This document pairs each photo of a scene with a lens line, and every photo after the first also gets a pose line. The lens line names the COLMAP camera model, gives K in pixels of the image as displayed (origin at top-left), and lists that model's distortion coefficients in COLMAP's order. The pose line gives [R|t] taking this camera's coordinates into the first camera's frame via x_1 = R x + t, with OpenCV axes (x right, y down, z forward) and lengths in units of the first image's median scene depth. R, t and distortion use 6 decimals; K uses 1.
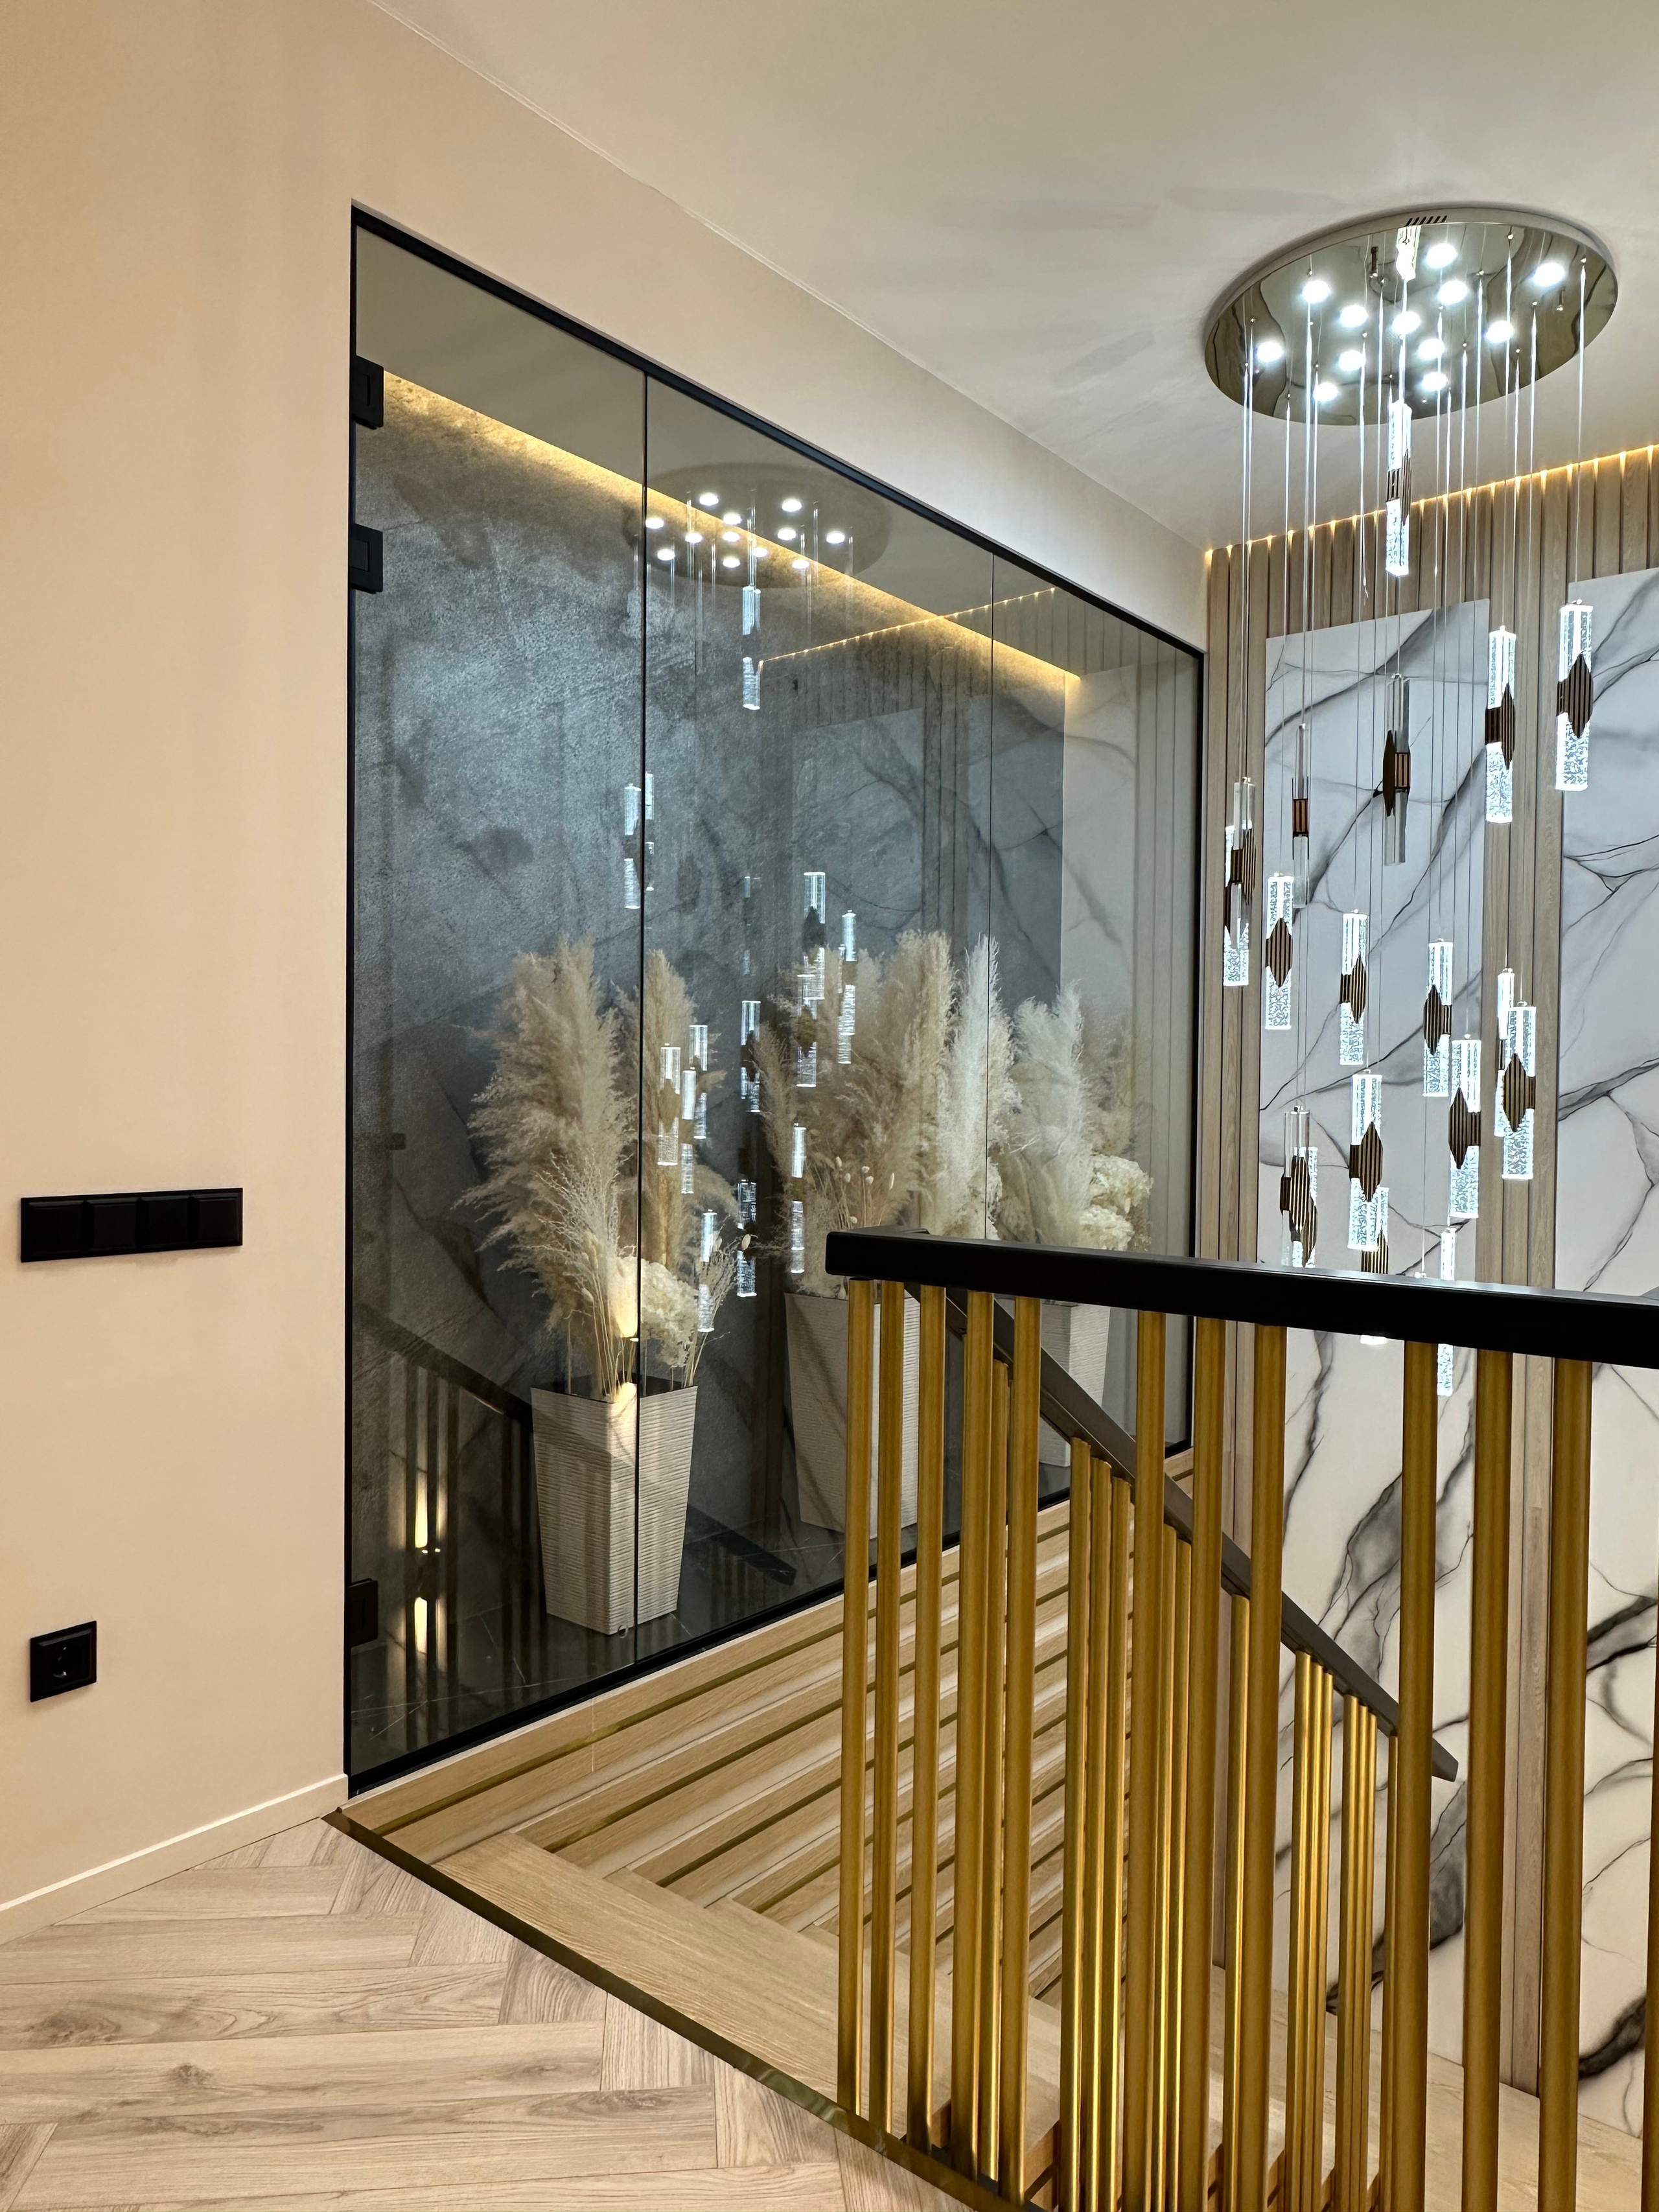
lens RADIAL K [[1479.9, 0, 809.9], [0, 1479.9, 1117.0], [0, 0, 1]] dist [0.002694, -0.006756]
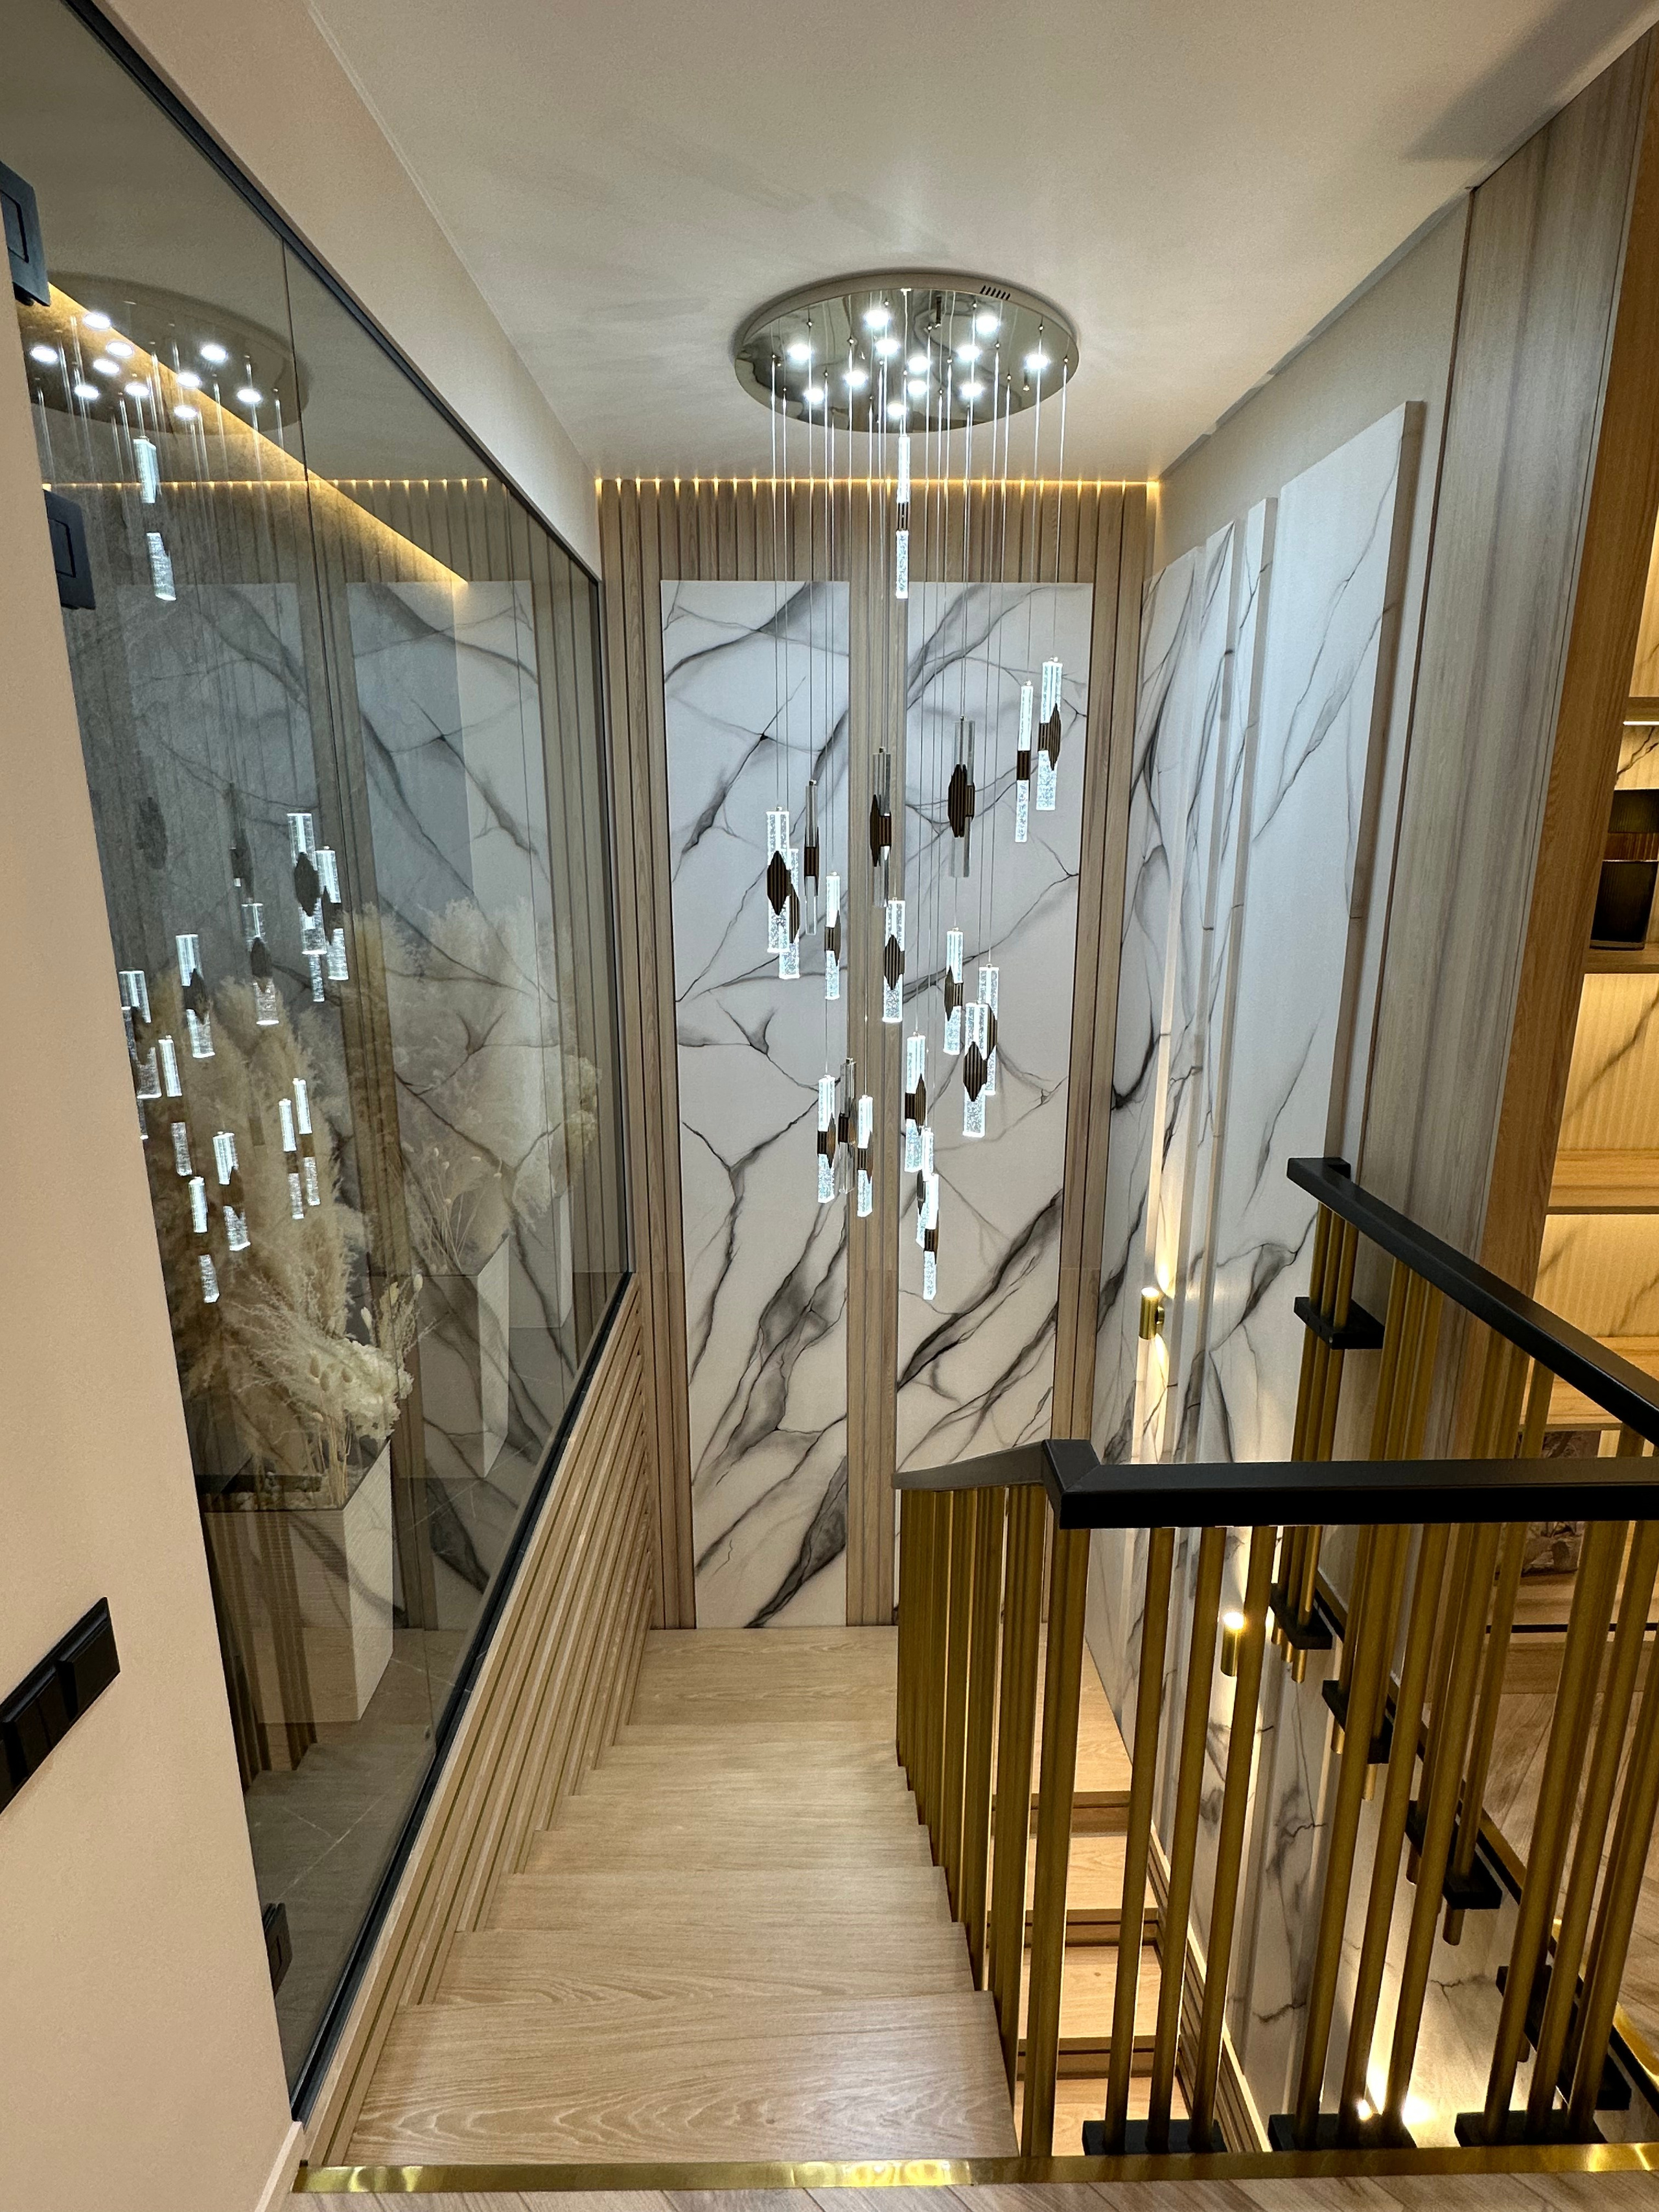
lens RADIAL K [[1145.7, 0, 834.5], [0, 1145.7, 1115.8], [0, 0, 1]] dist [0.001481, -0.001269]
pose [[0.755150, -0.172707, 0.632393, -0.233629], [0.024529, 0.971441, 0.236010, -0.150746], [-0.655093, -0.162711, 0.737820, 0.245215]]
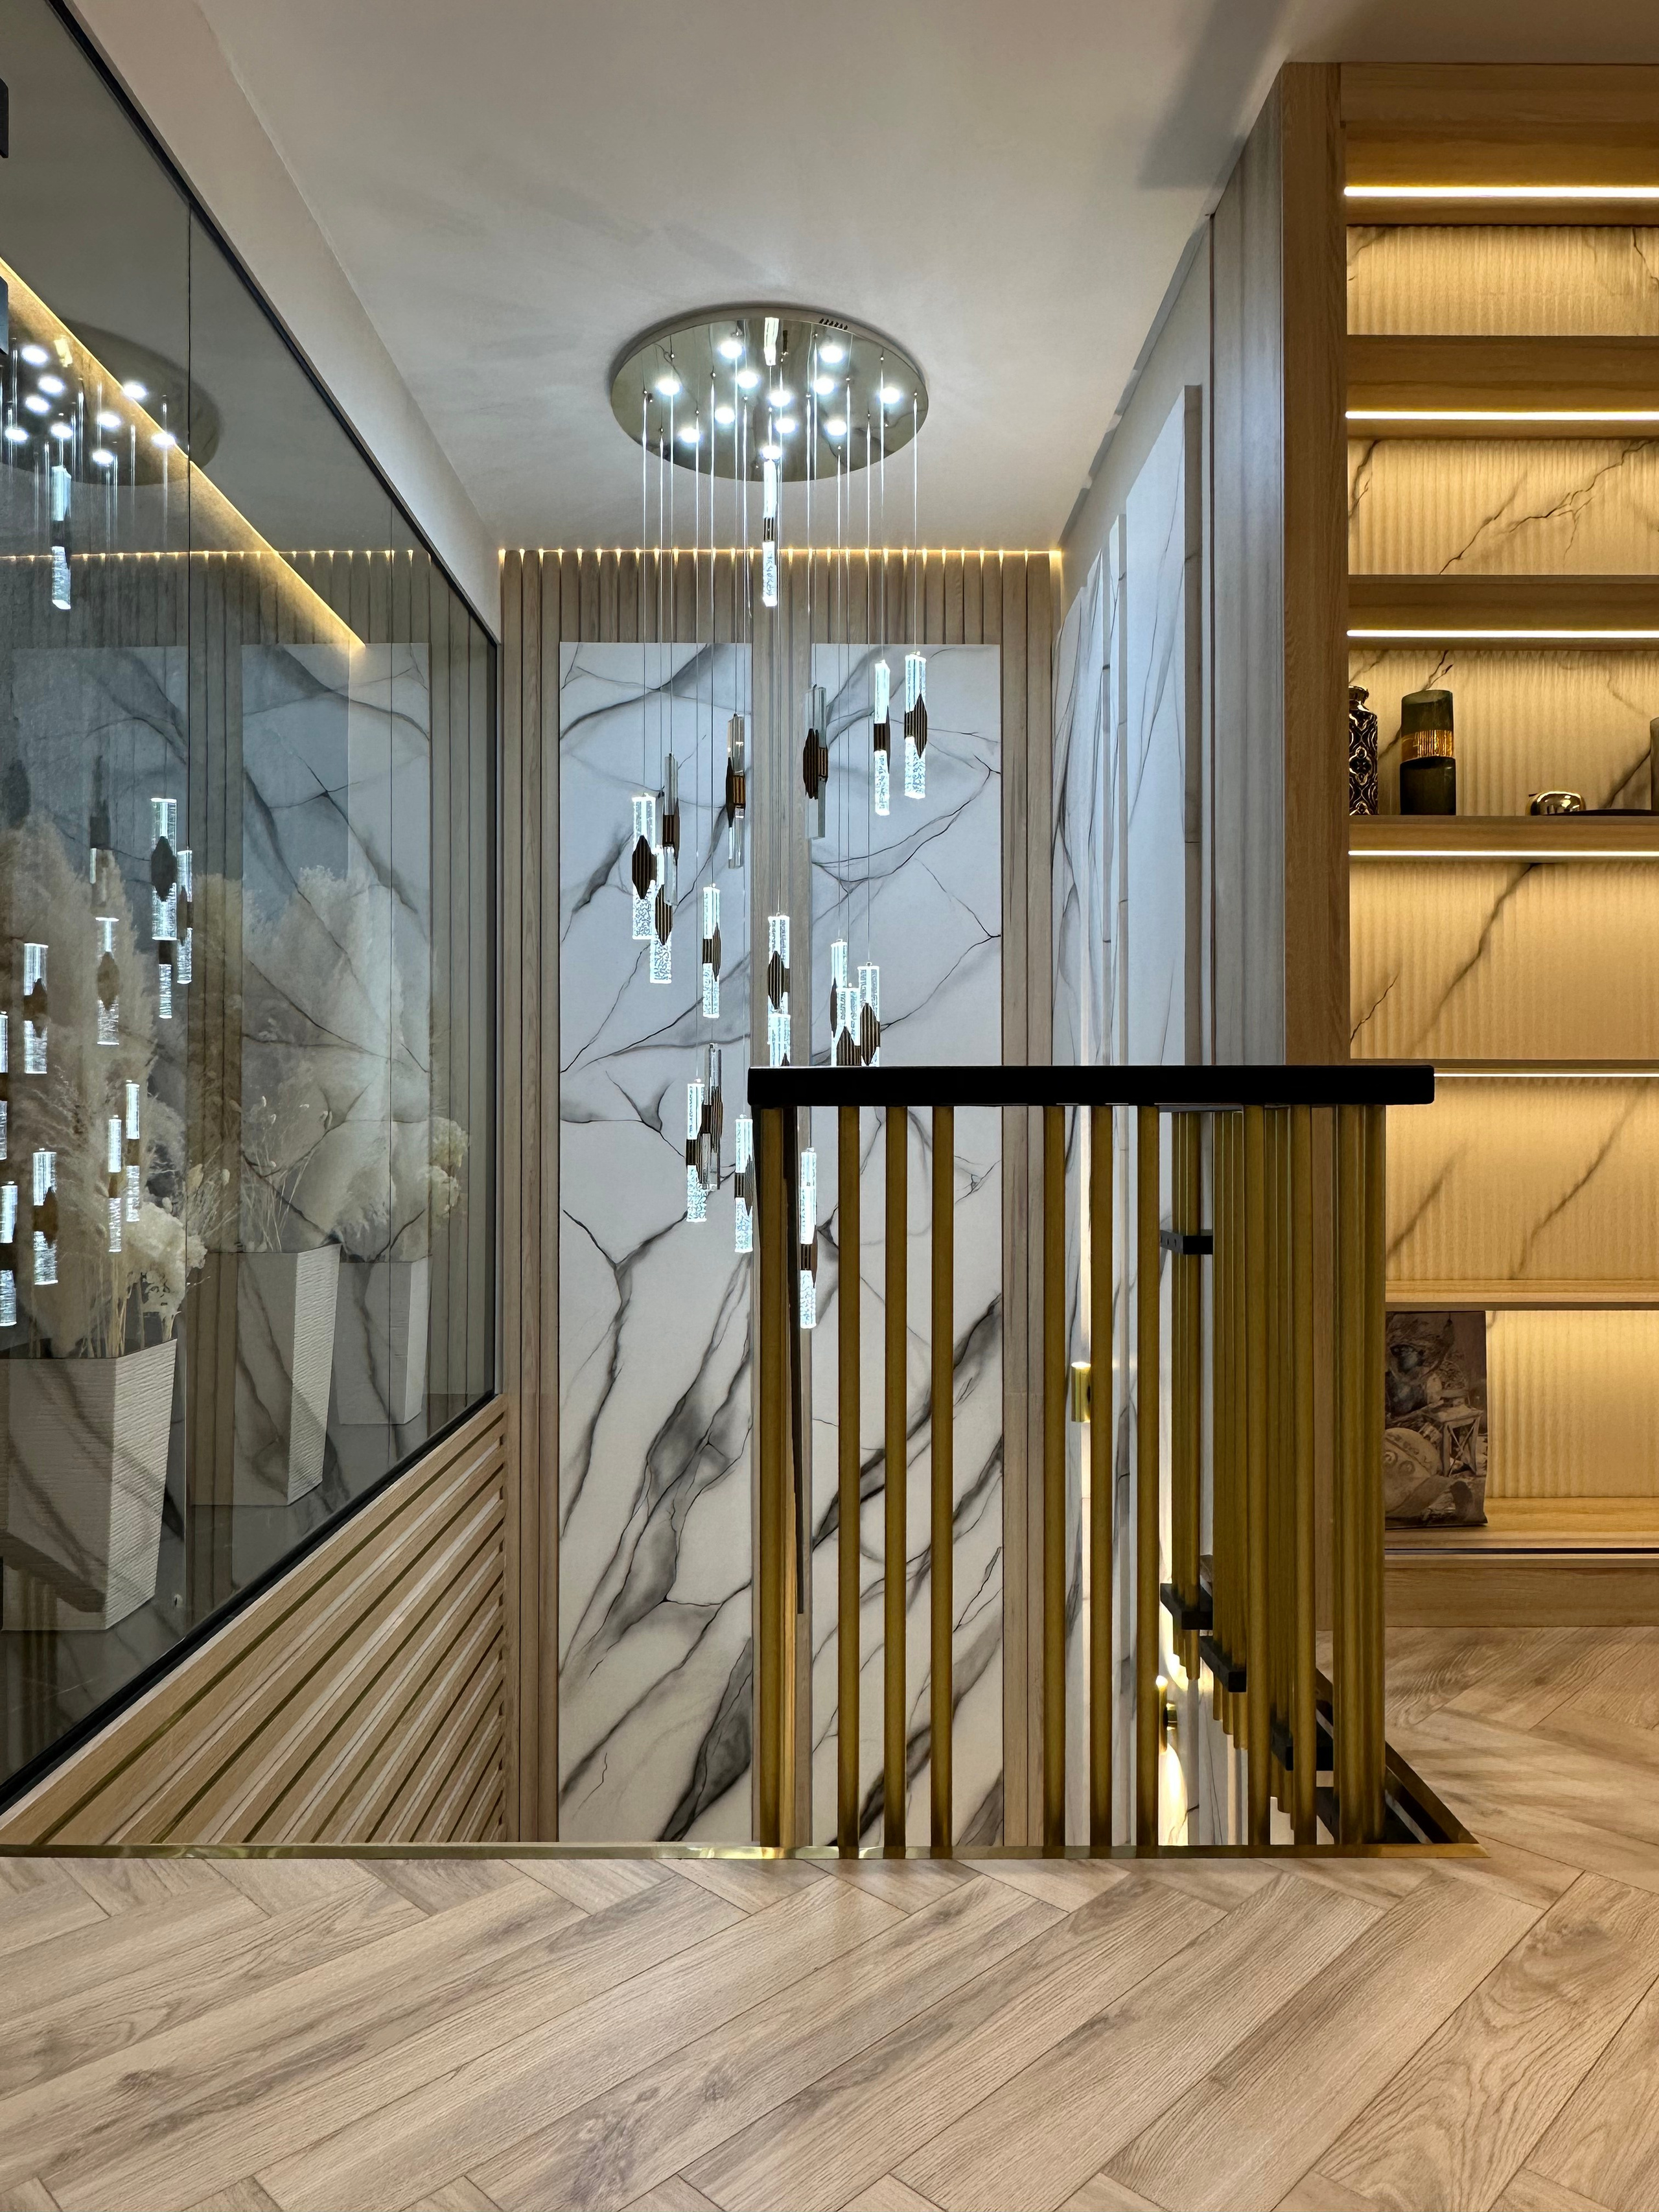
lens RADIAL K [[1479.9, 0, 827.8], [0, 1479.9, 1119.1], [0, 0, 1]] dist [0.002694, -0.006756]
pose [[0.766521, -0.008712, 0.642161, -0.280161], [0.023476, 0.999620, -0.014460, 0.057659], [-0.641791, 0.026159, 0.766434, 0.047421]]
